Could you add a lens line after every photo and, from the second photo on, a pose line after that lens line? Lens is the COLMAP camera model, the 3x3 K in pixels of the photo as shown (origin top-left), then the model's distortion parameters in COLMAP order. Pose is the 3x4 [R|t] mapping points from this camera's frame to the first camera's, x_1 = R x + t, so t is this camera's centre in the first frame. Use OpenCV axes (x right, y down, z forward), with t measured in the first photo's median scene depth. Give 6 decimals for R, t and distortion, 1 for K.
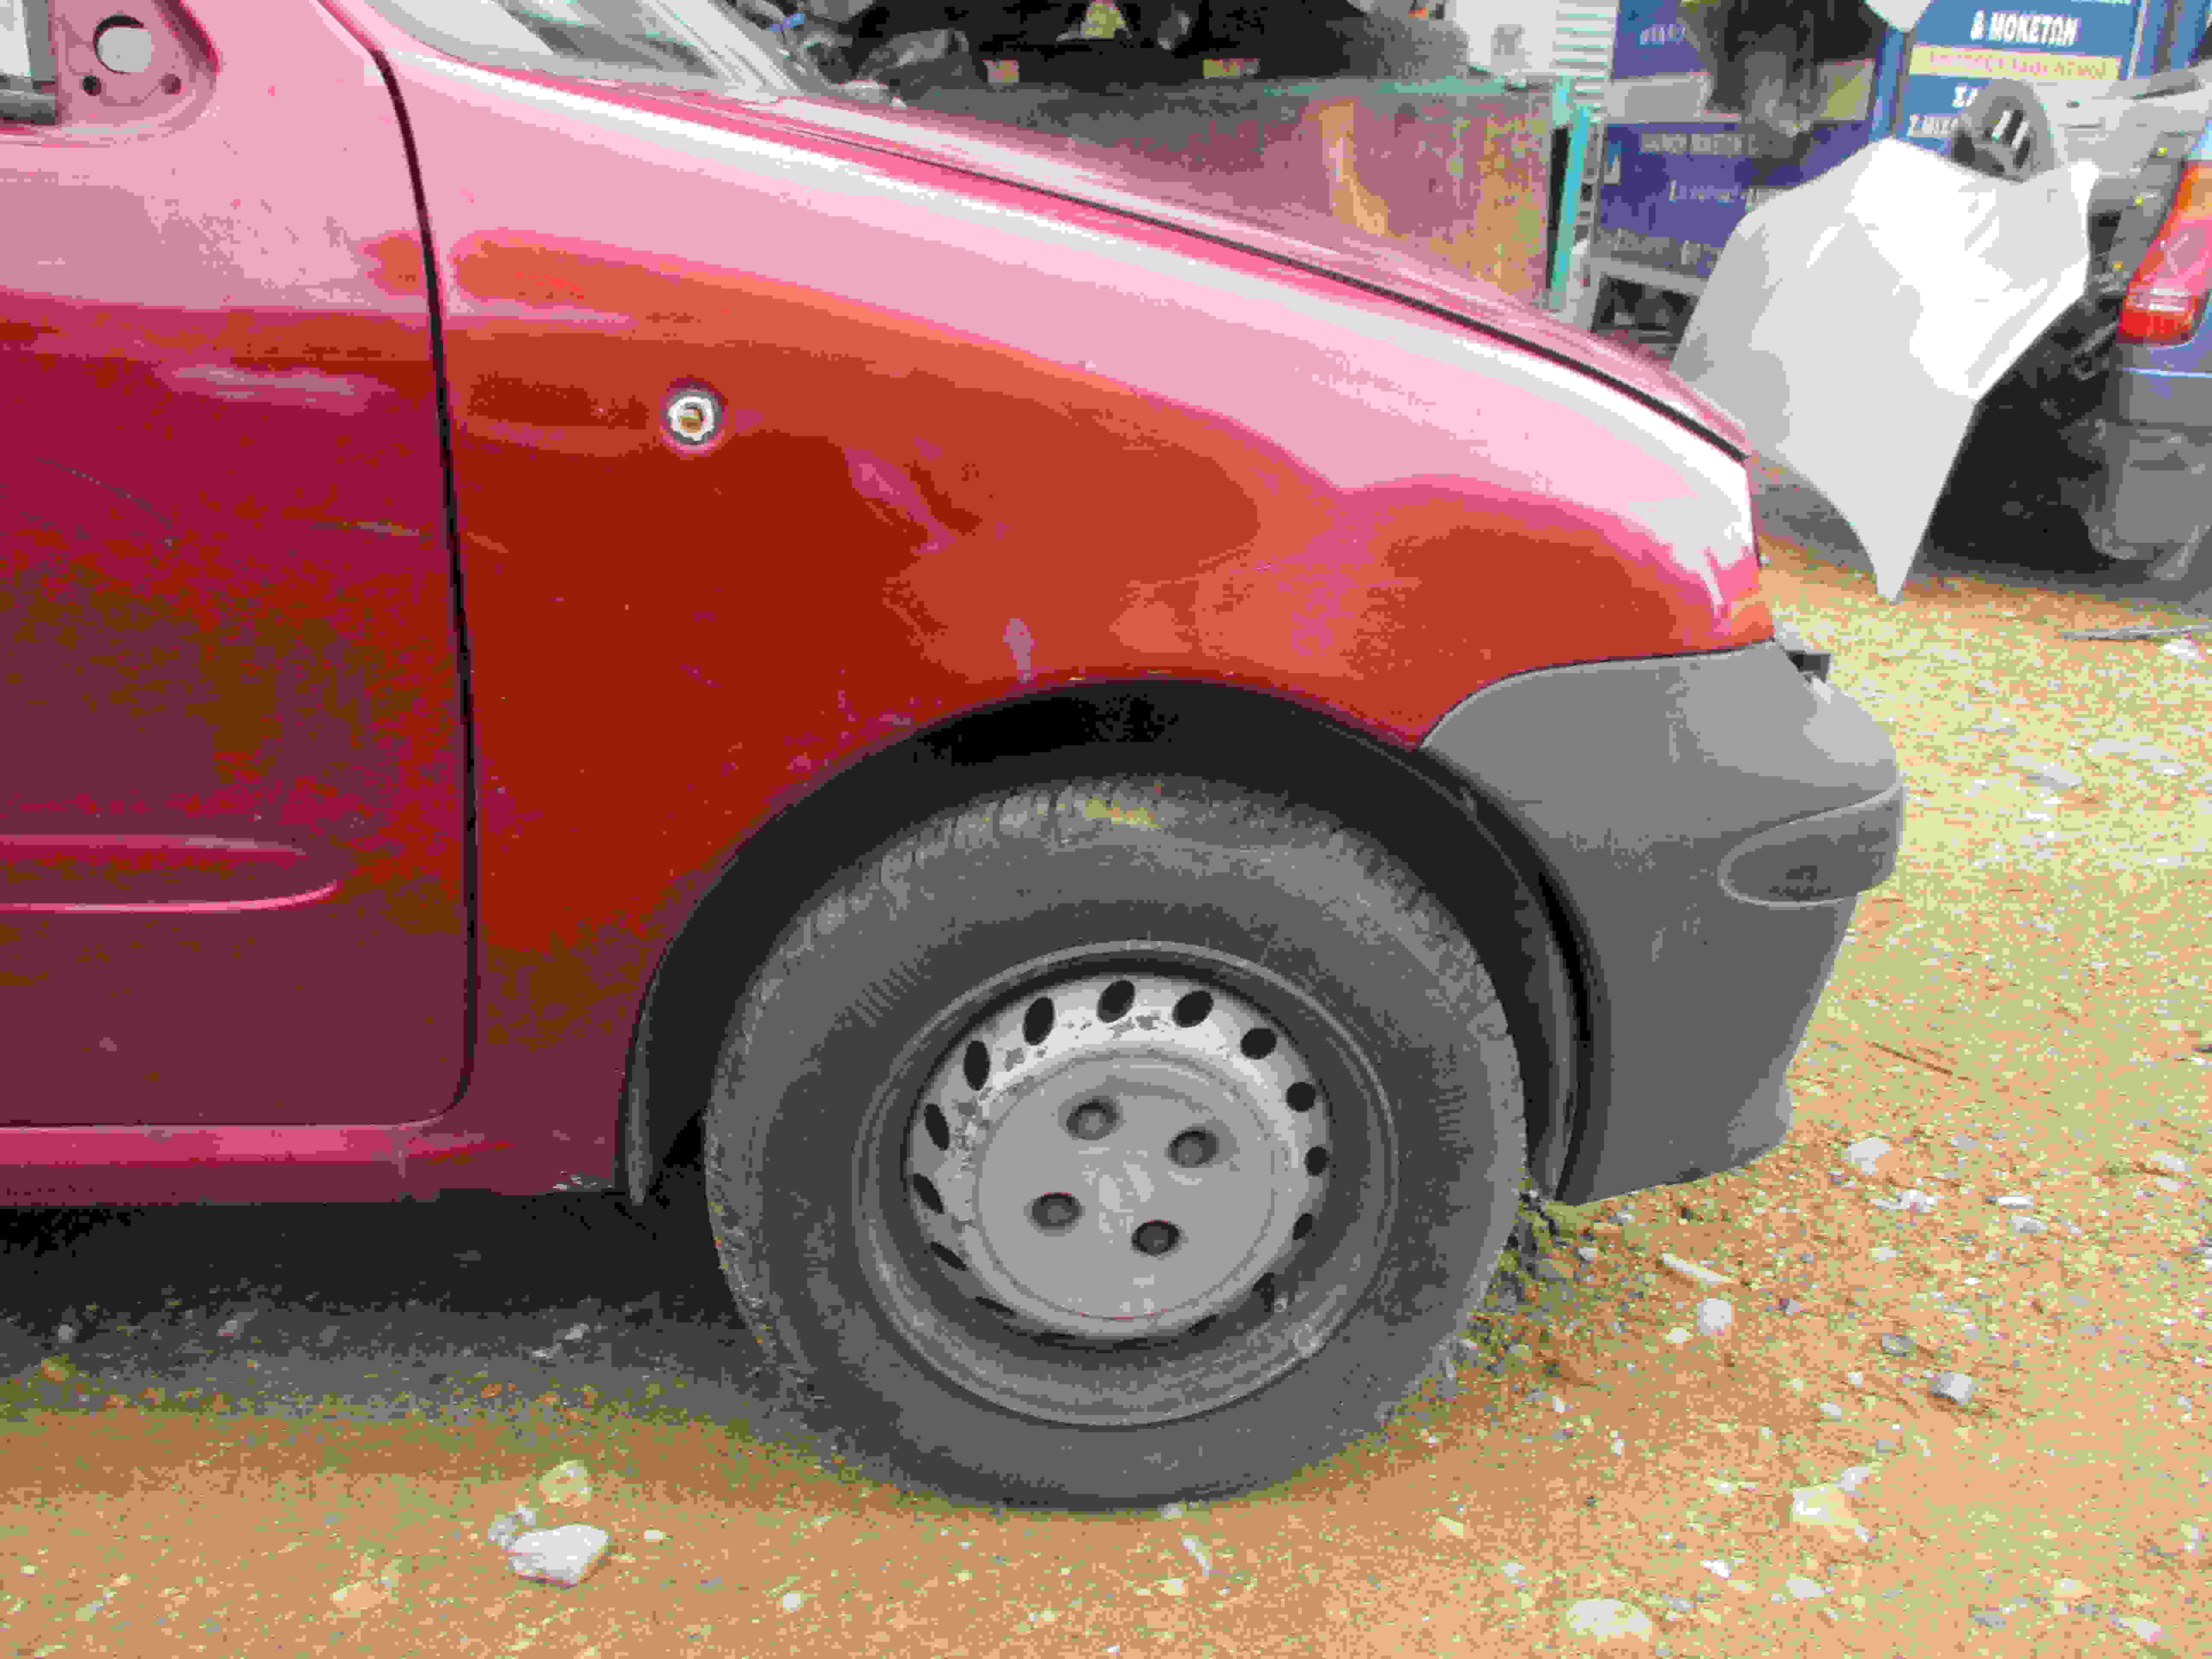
lens RADIAL K [[1833.6, 0, 1106.0], [0, 1833.6, 829.5], [0, 0, 1]] dist [-0.028256, 0.003562]
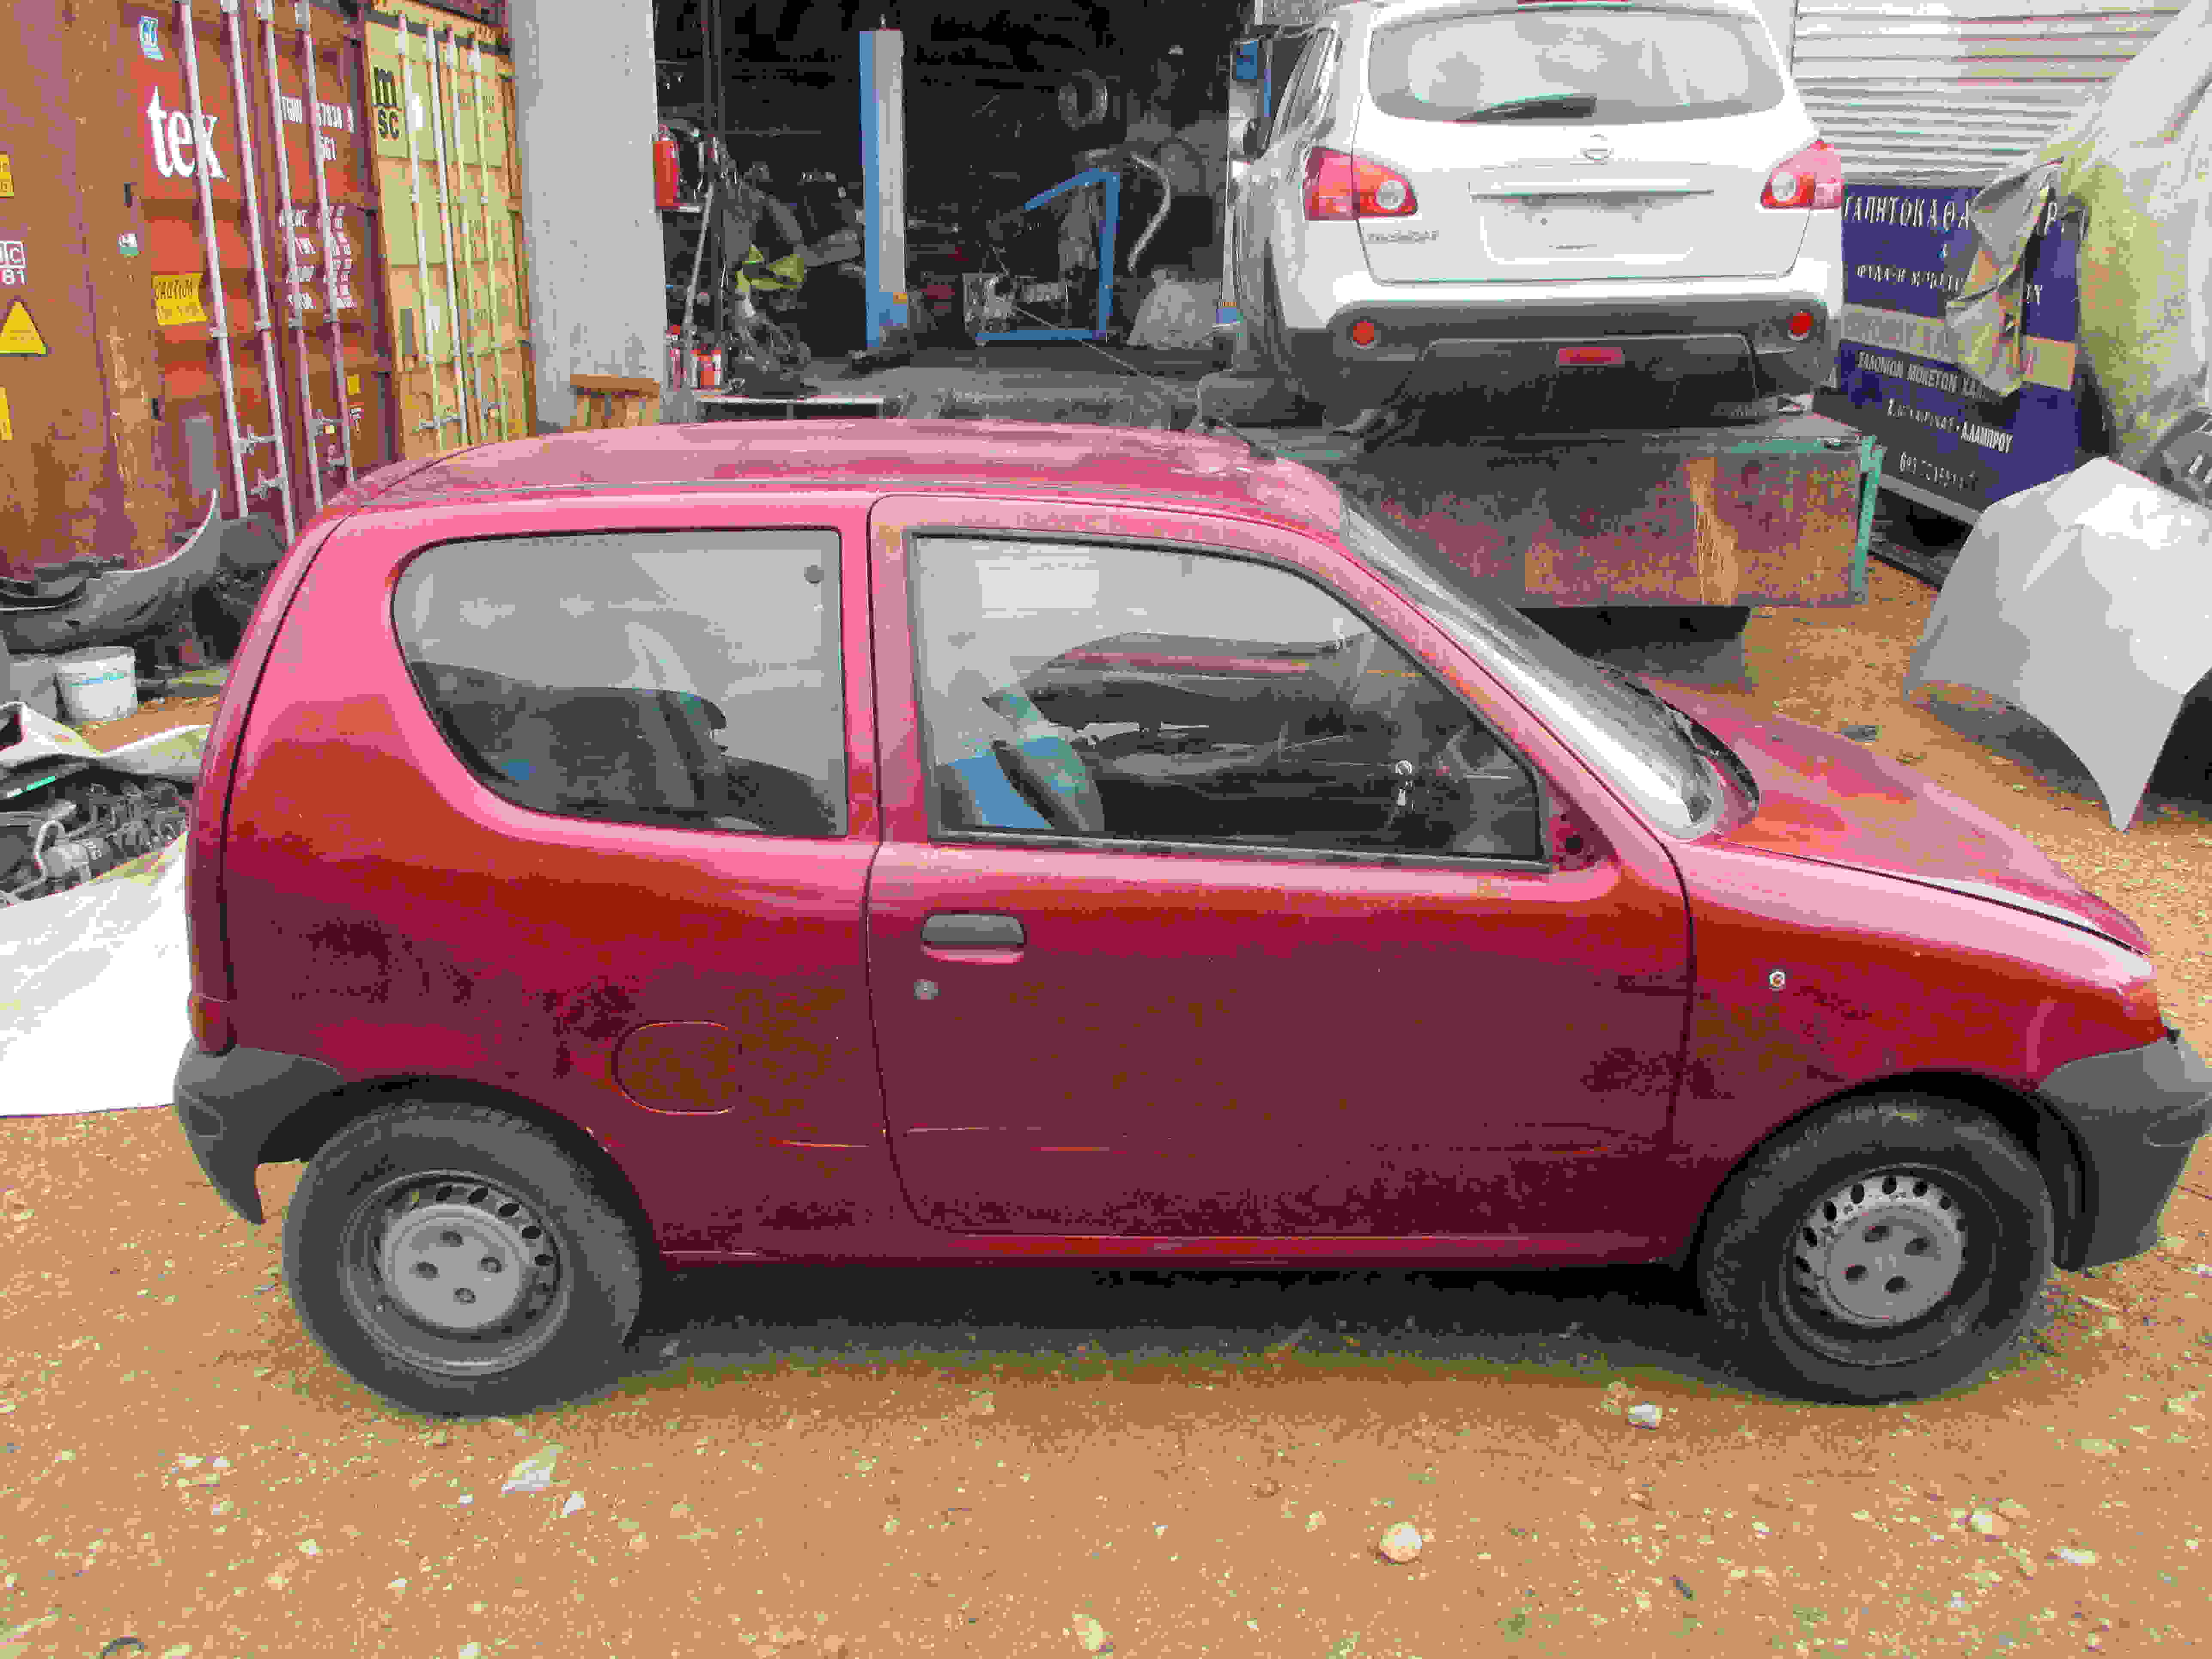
lens RADIAL K [[1833.6, 0, 1106.0], [0, 1833.6, 829.5], [0, 0, 1]] dist [-0.028256, 0.003562]
pose [[0.998036, -0.001392, -0.062620, -0.823571], [-0.000102, 0.999716, -0.023842, -0.300156], [0.062636, 0.023801, 0.997753, -1.387763]]
